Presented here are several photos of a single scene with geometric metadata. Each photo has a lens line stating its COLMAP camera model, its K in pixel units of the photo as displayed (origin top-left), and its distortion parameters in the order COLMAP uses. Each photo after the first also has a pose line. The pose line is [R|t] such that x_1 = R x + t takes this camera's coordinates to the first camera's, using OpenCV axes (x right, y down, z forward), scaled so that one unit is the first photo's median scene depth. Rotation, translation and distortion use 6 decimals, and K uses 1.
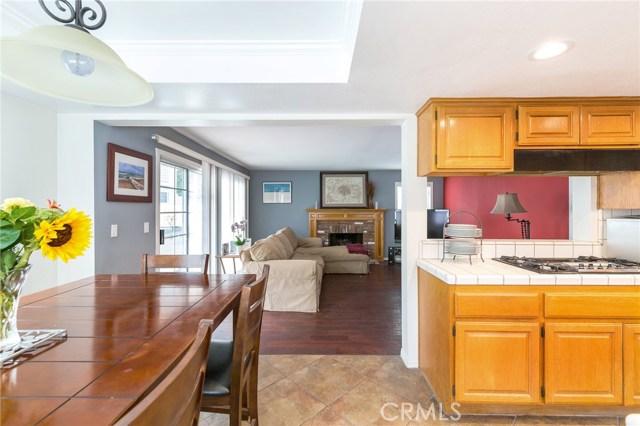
lens RADIAL K [[286.6, 0, 320.3], [0, 286.6, 210.1], [0, 0, 1]] dist [0.002077, 0.000260]
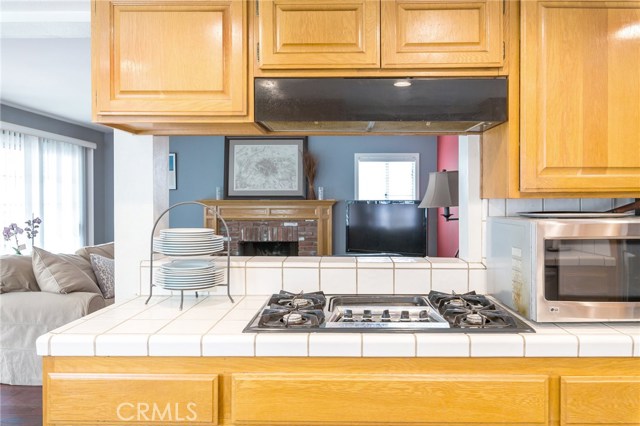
lens RADIAL K [[472.1, 0, 321.0], [0, 472.1, 201.5], [0, 0, 1]] dist [0.004193, 0.000684]
pose [[0.999996, 0.000313, -0.002652, 0.199487], [-0.000318, 0.999999, -0.001691, 0.001070], [0.002652, 0.001692, 0.999995, 0.046014]]
